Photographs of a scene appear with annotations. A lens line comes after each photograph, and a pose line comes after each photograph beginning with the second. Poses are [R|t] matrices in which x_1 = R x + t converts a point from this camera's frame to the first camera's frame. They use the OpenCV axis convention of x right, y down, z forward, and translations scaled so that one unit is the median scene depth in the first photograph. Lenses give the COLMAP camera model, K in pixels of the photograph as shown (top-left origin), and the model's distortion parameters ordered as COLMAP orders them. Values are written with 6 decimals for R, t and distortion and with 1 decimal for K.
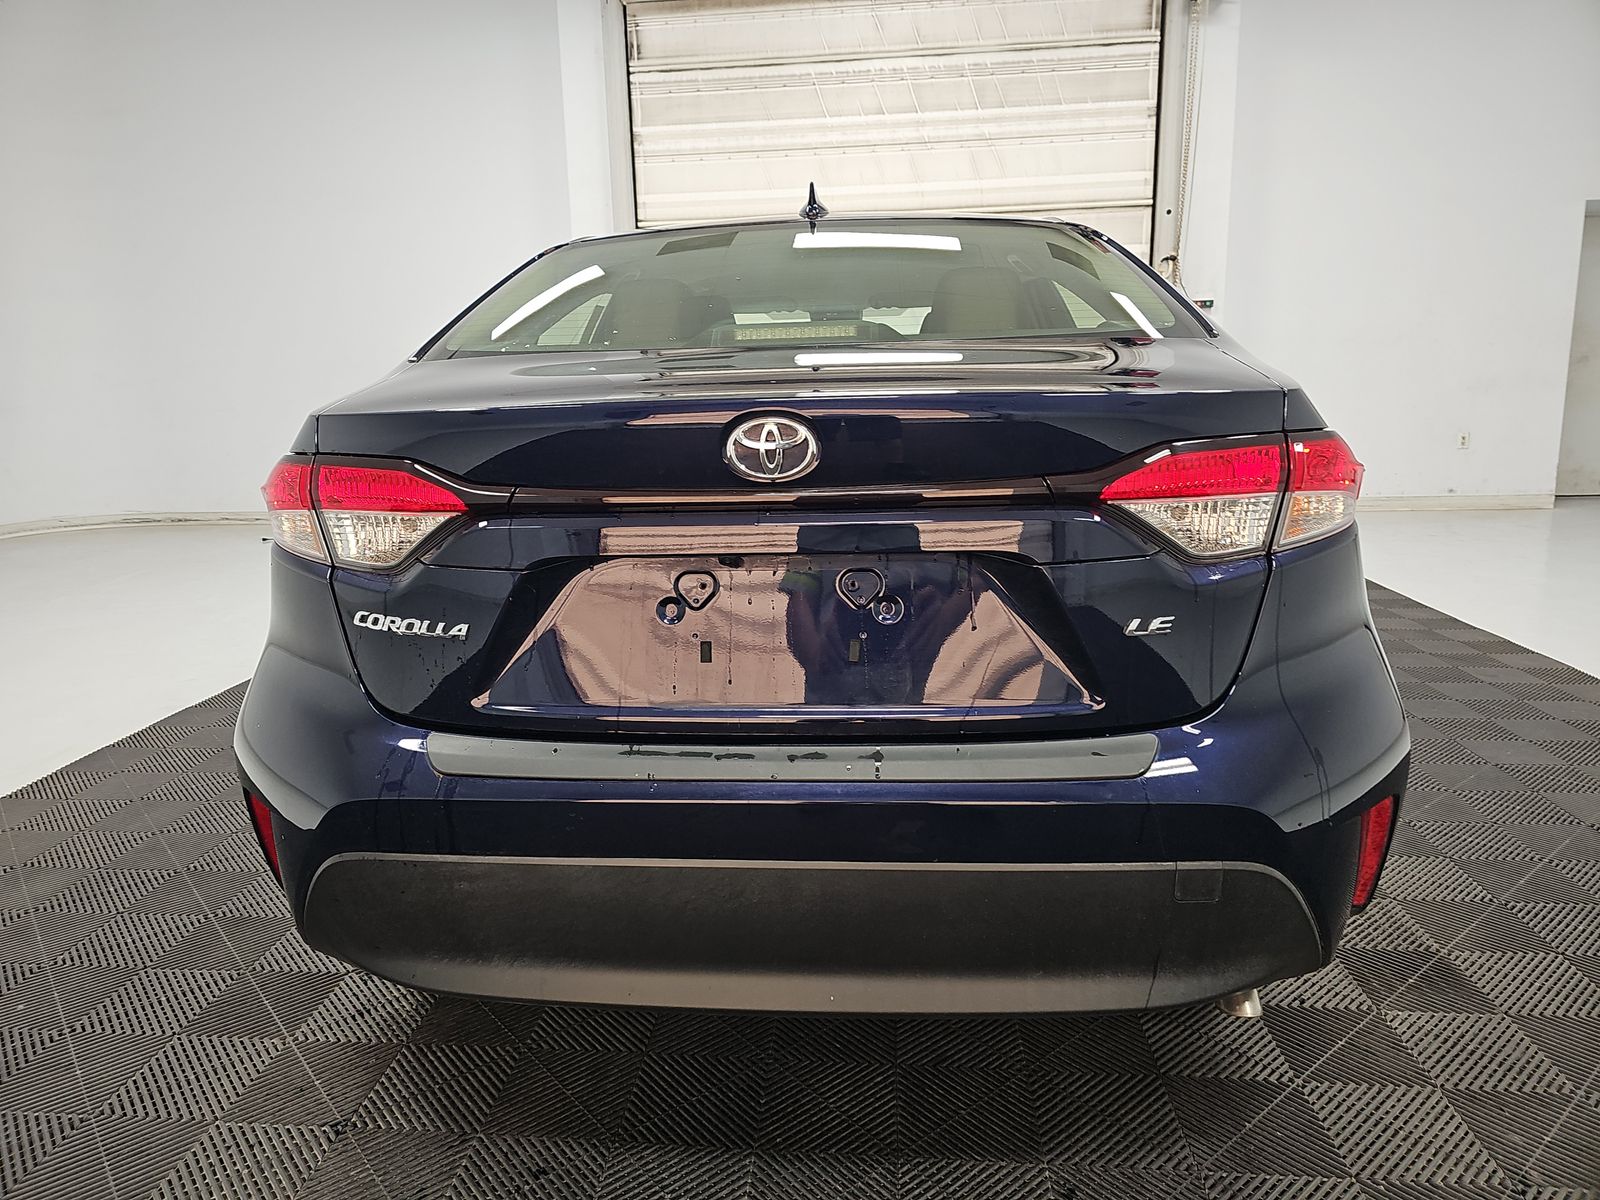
lens RADIAL K [[1049.5, 0, 795.0], [0, 1049.5, 592.9], [0, 0, 1]] dist [0.010470, -0.027795]
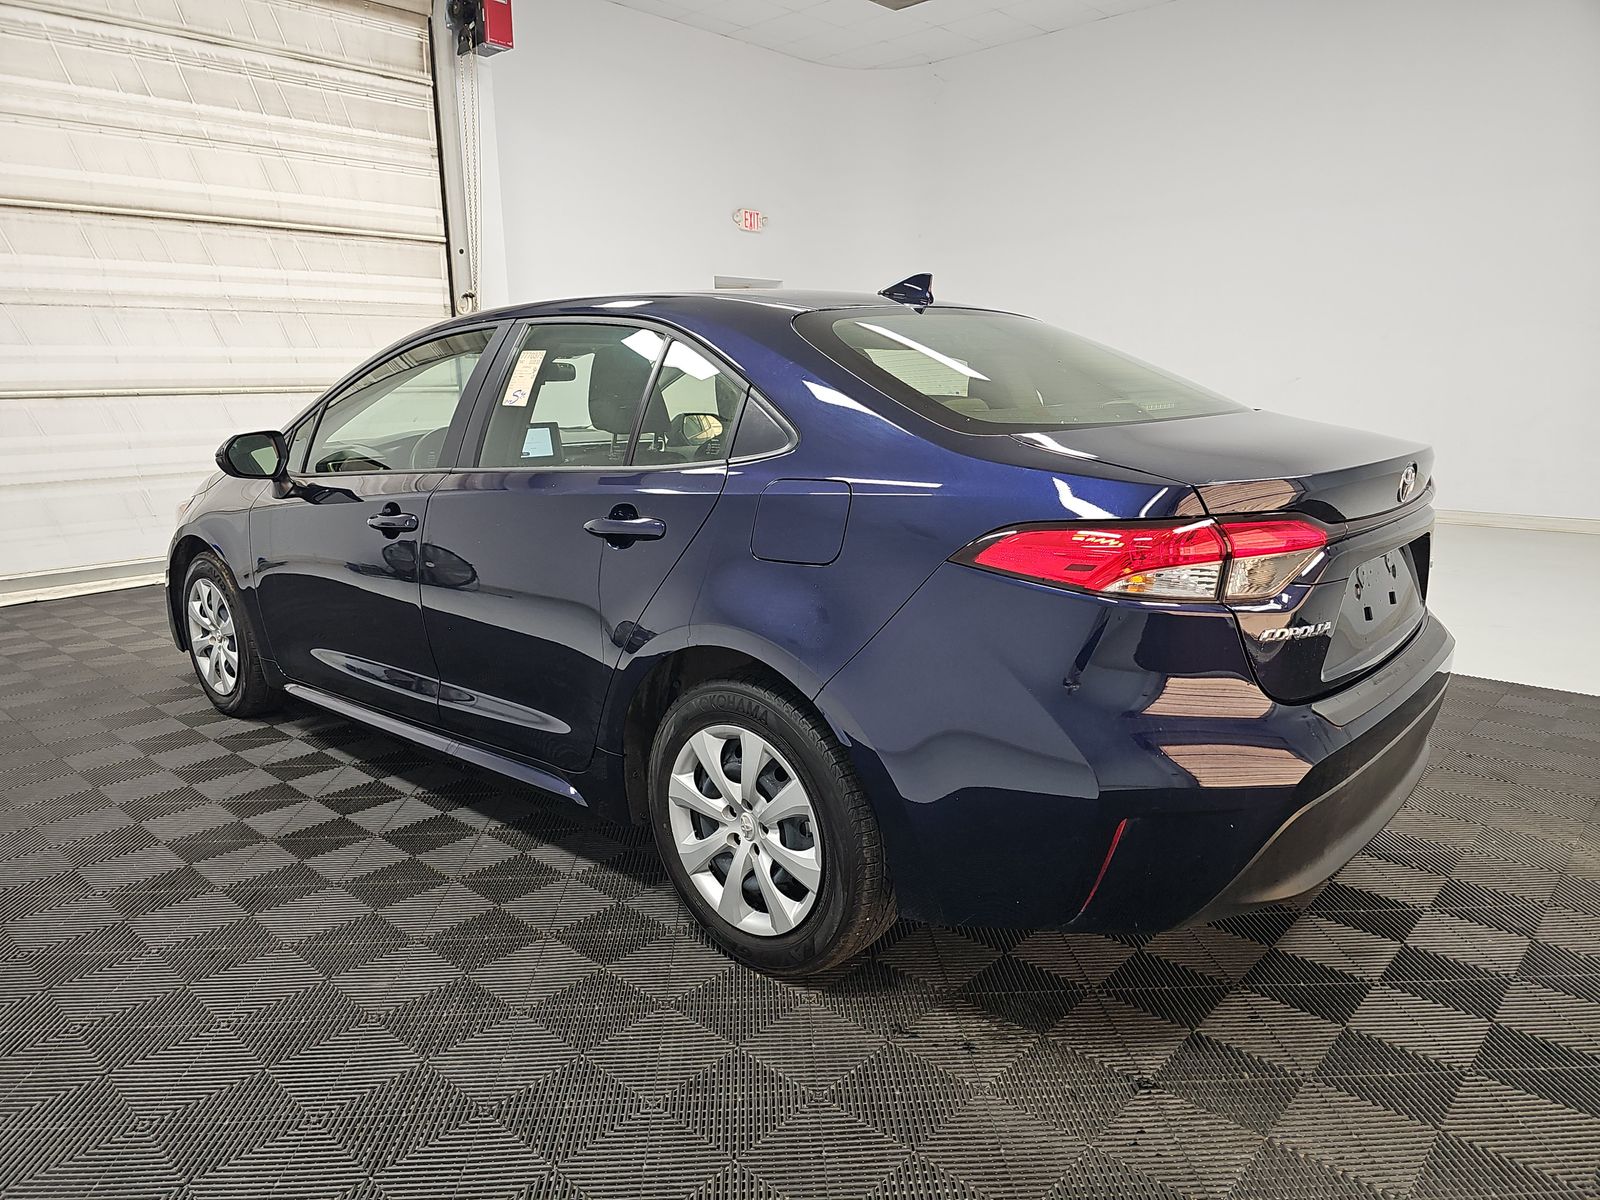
lens RADIAL K [[1049.5, 0, 794.0], [0, 1049.5, 599.2], [0, 0, 1]] dist [0.010470, -0.027795]
pose [[0.610926, -0.140449, 0.779130, -0.309832], [0.148622, 0.986987, 0.061382, -0.032744], [-0.777613, 0.078296, 0.623850, 0.108726]]
